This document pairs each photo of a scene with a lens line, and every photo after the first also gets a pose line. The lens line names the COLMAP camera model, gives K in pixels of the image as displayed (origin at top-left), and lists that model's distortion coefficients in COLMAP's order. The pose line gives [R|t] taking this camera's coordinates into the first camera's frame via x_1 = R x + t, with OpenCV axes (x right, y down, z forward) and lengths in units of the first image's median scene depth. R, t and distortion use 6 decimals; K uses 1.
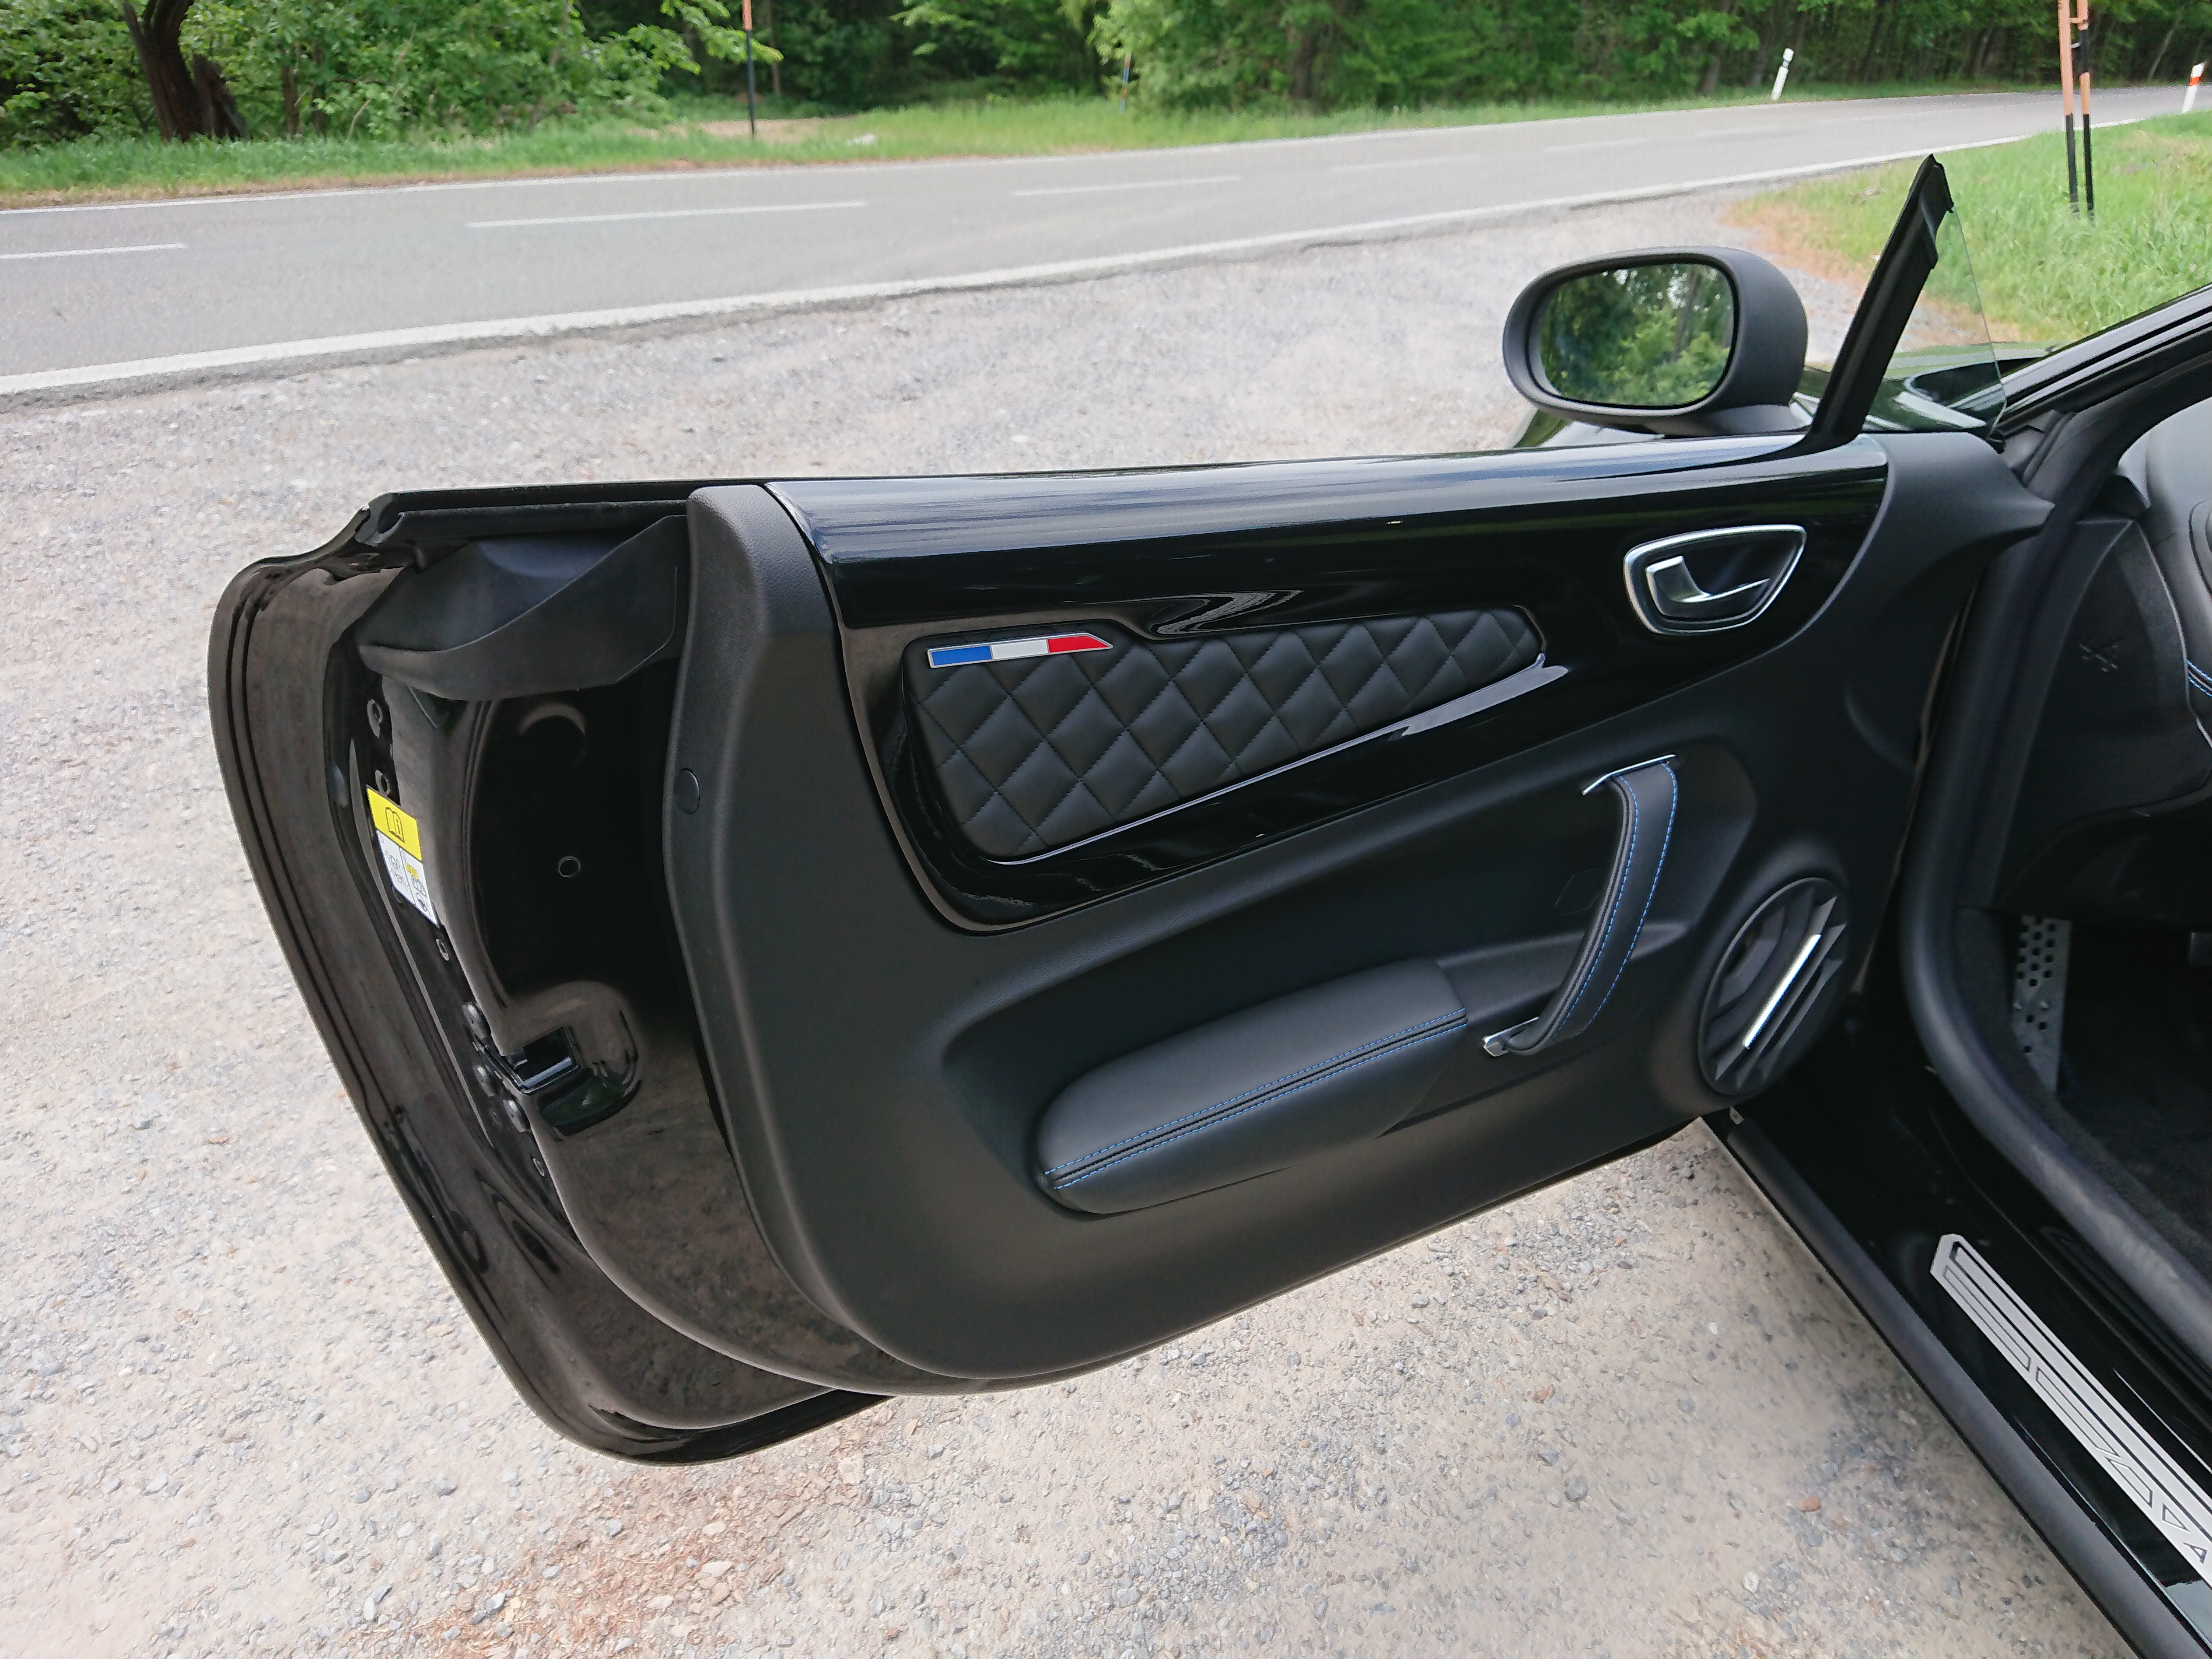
lens RADIAL K [[1605.8, 0, 1110.4], [0, 1605.8, 838.5], [0, 0, 1]] dist [0.123238, -0.172972]
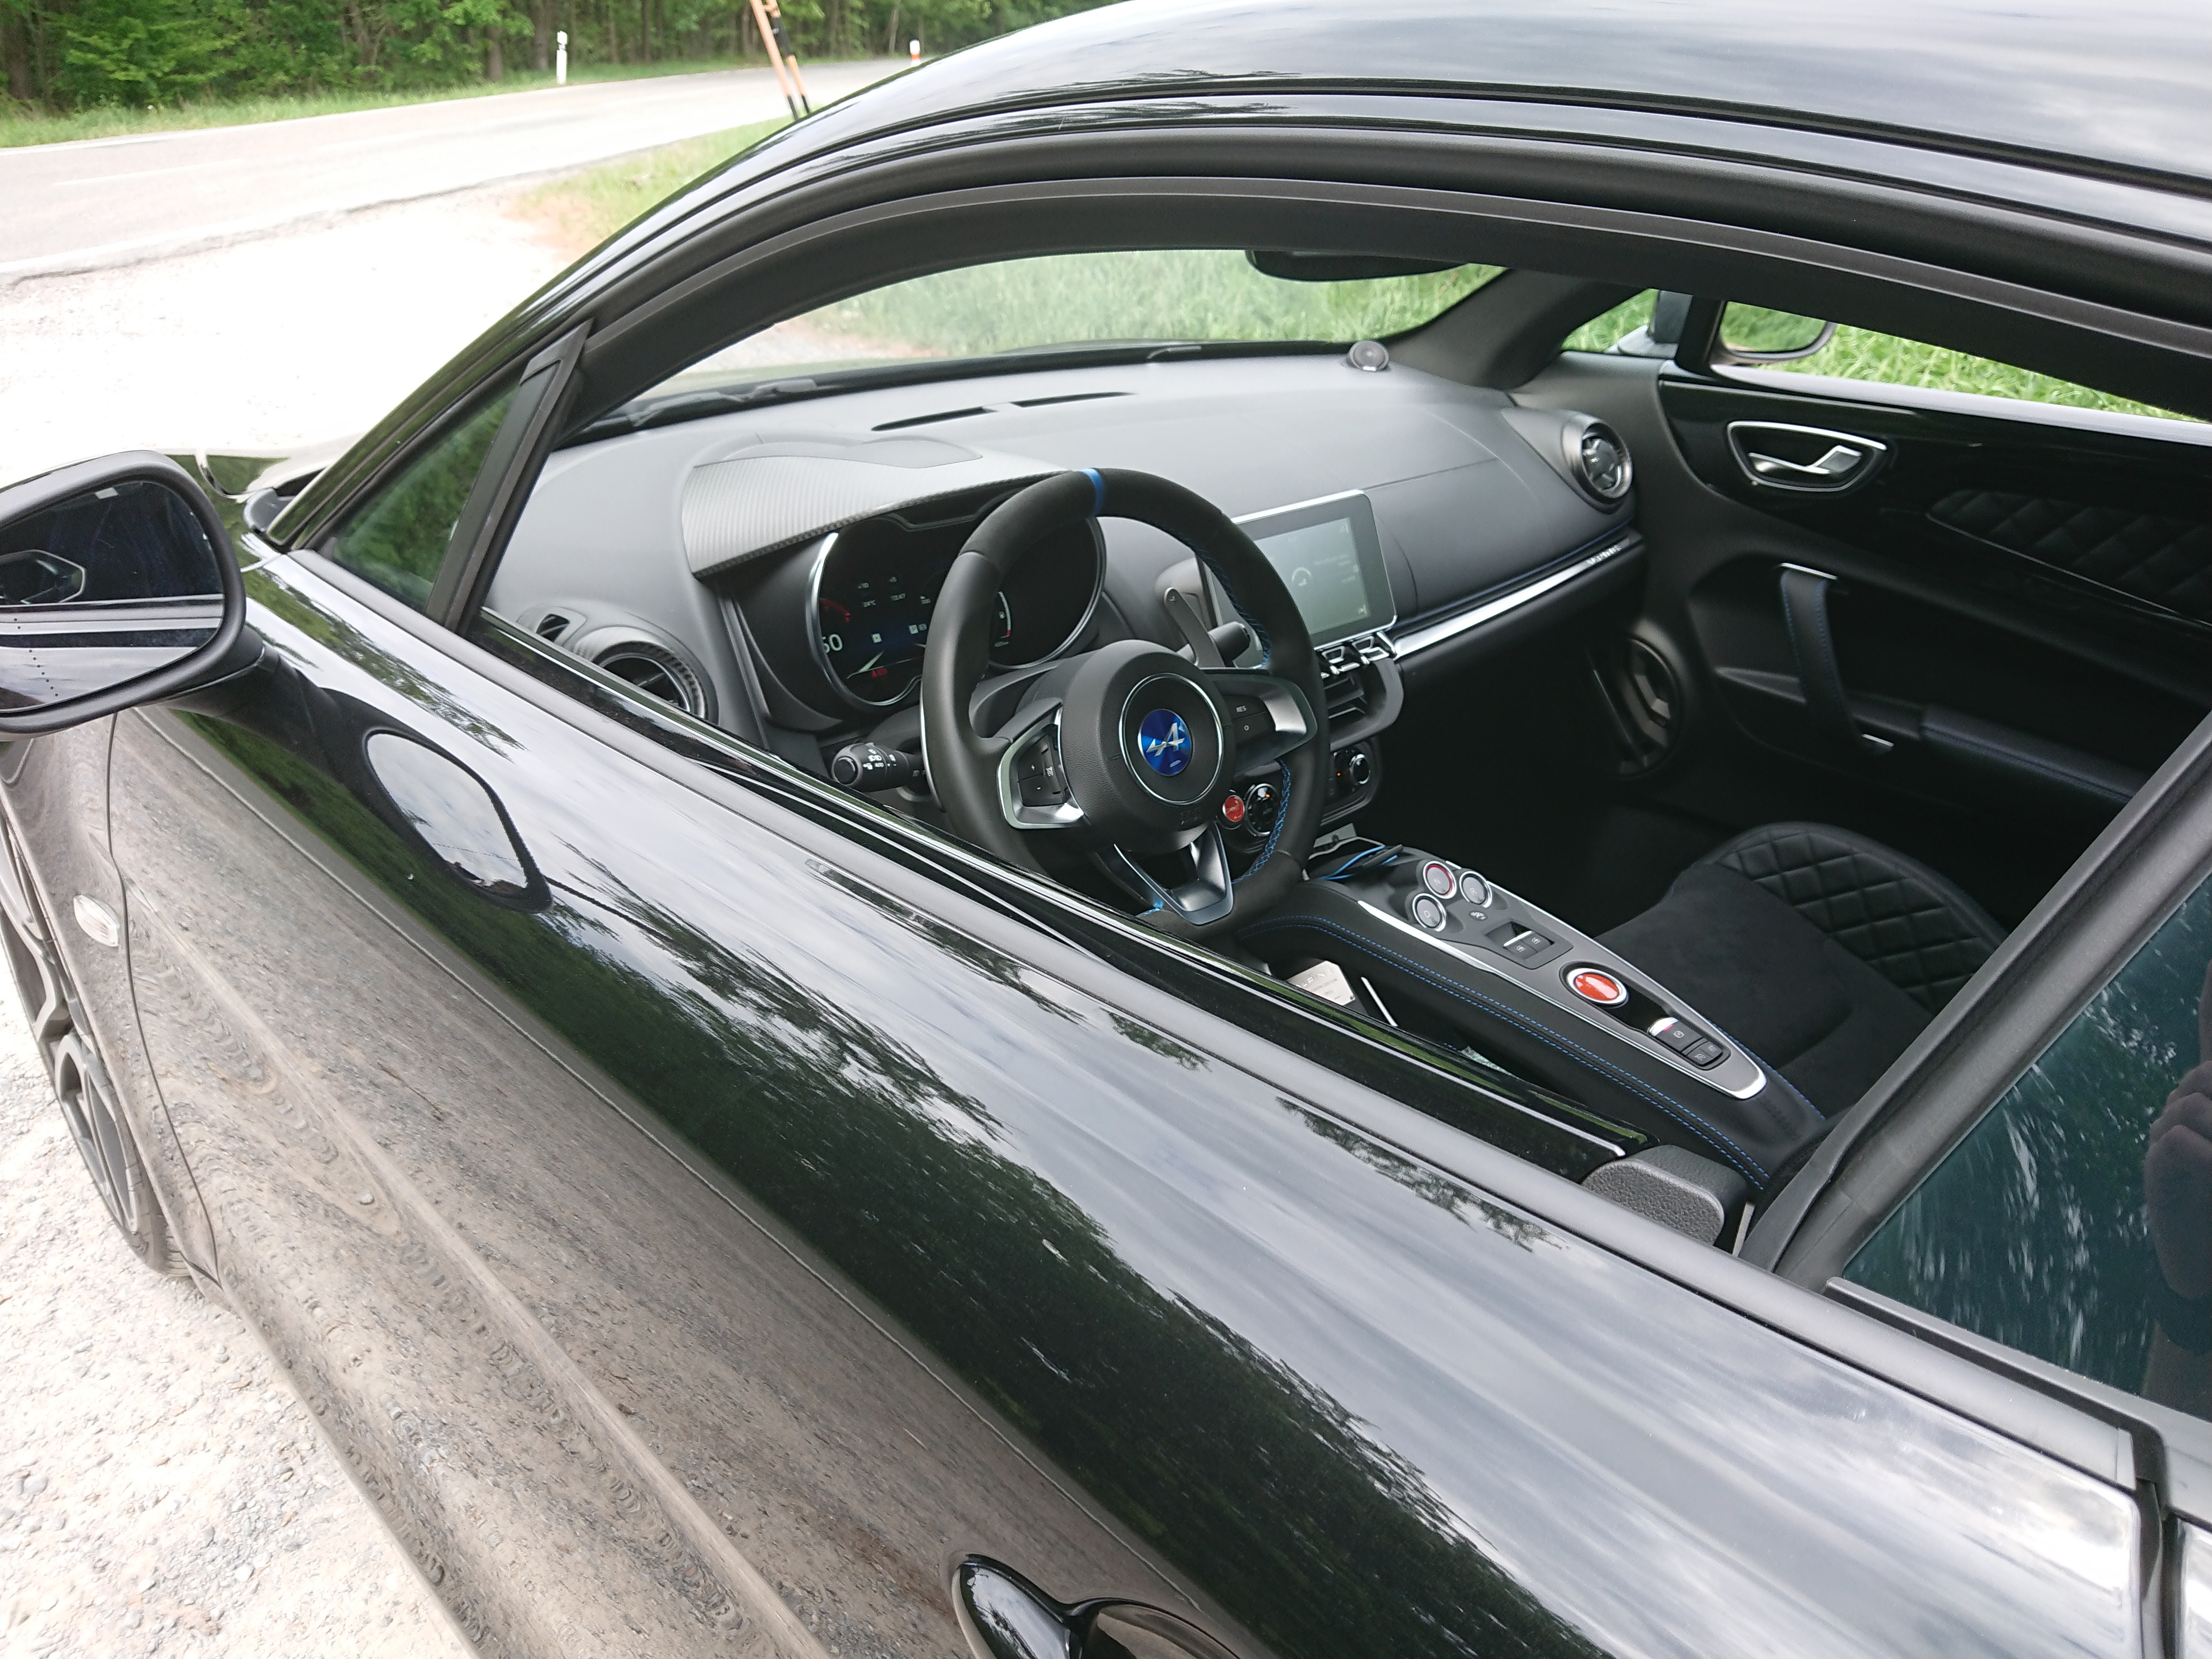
lens RADIAL K [[1618.5, 0, 1092.7], [0, 1618.5, 823.9], [0, 0, 1]] dist [0.150240, -0.239277]
pose [[0.807733, -0.264067, 0.527101, 0.291345], [0.265449, 0.961221, 0.074776, -0.052237], [-0.526406, 0.079519, 0.846506, 0.024712]]
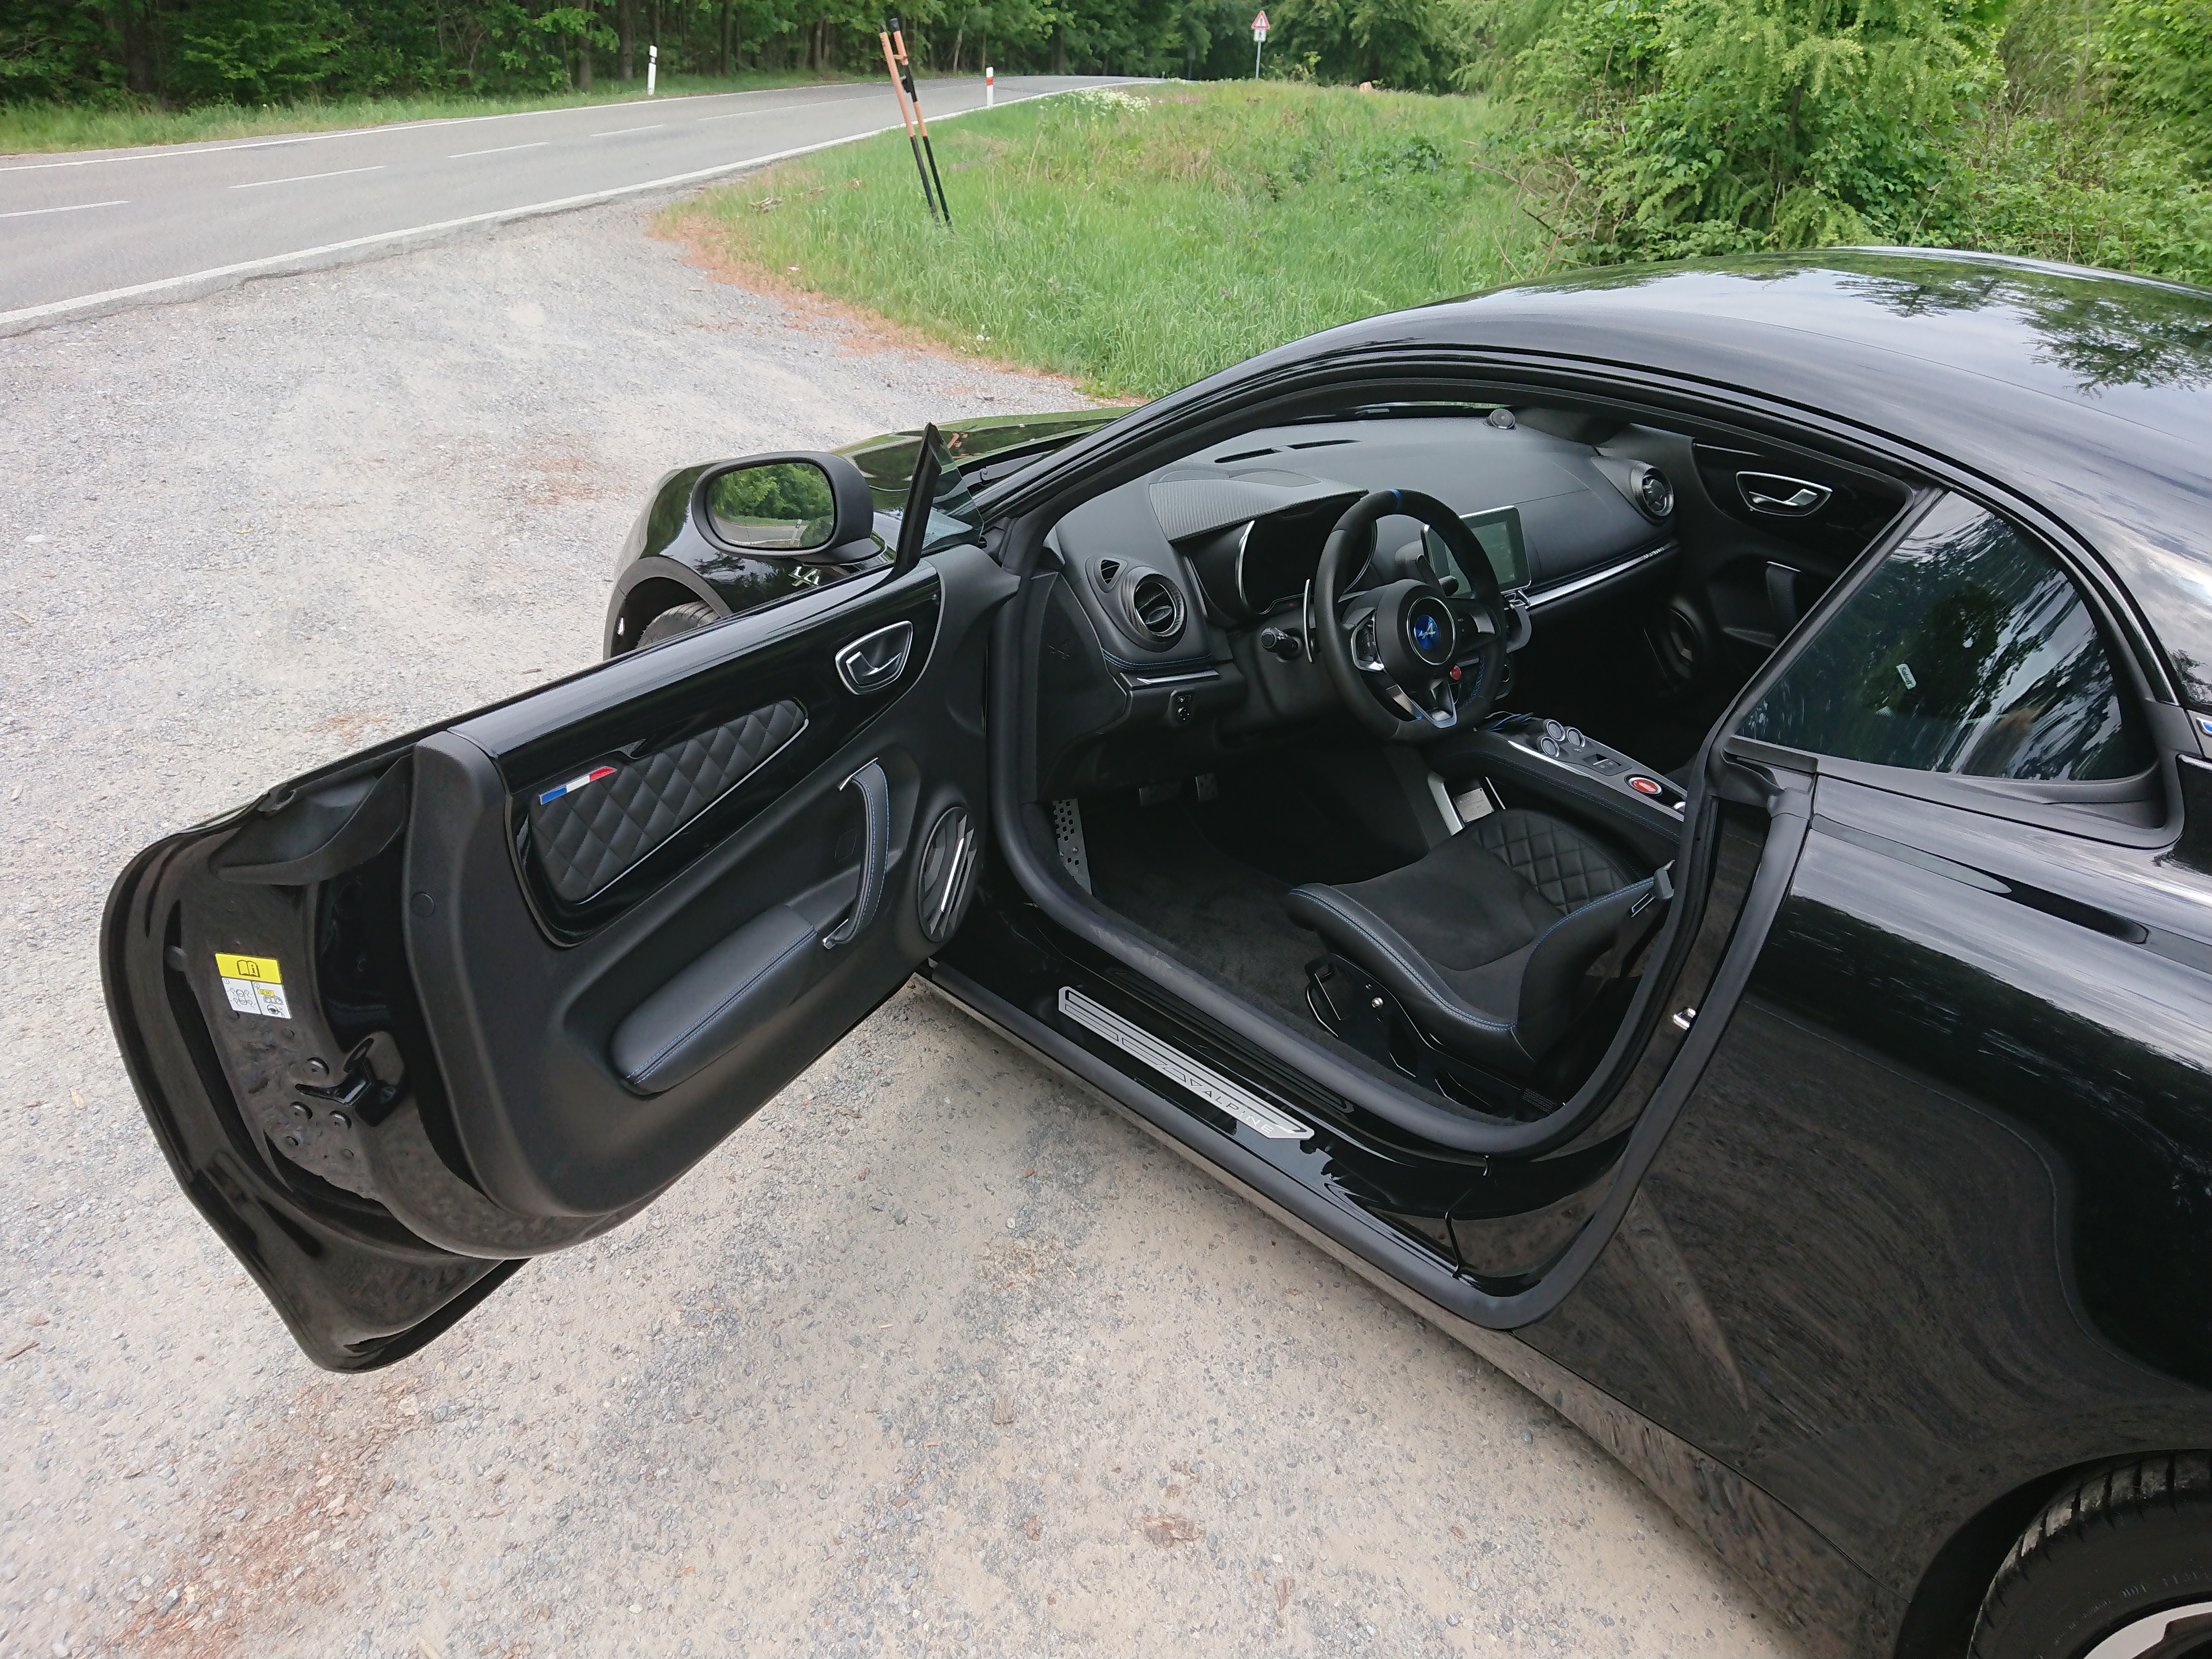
lens RADIAL K [[1587.8, 0, 1104.4], [0, 1587.8, 809.4], [0, 0, 1]] dist [0.194219, -0.332000]
pose [[0.821916, -0.227349, 0.522270, -0.223143], [0.229913, 0.971298, 0.060992, -0.027062], [-0.521147, 0.069947, 0.850596, -0.362200]]
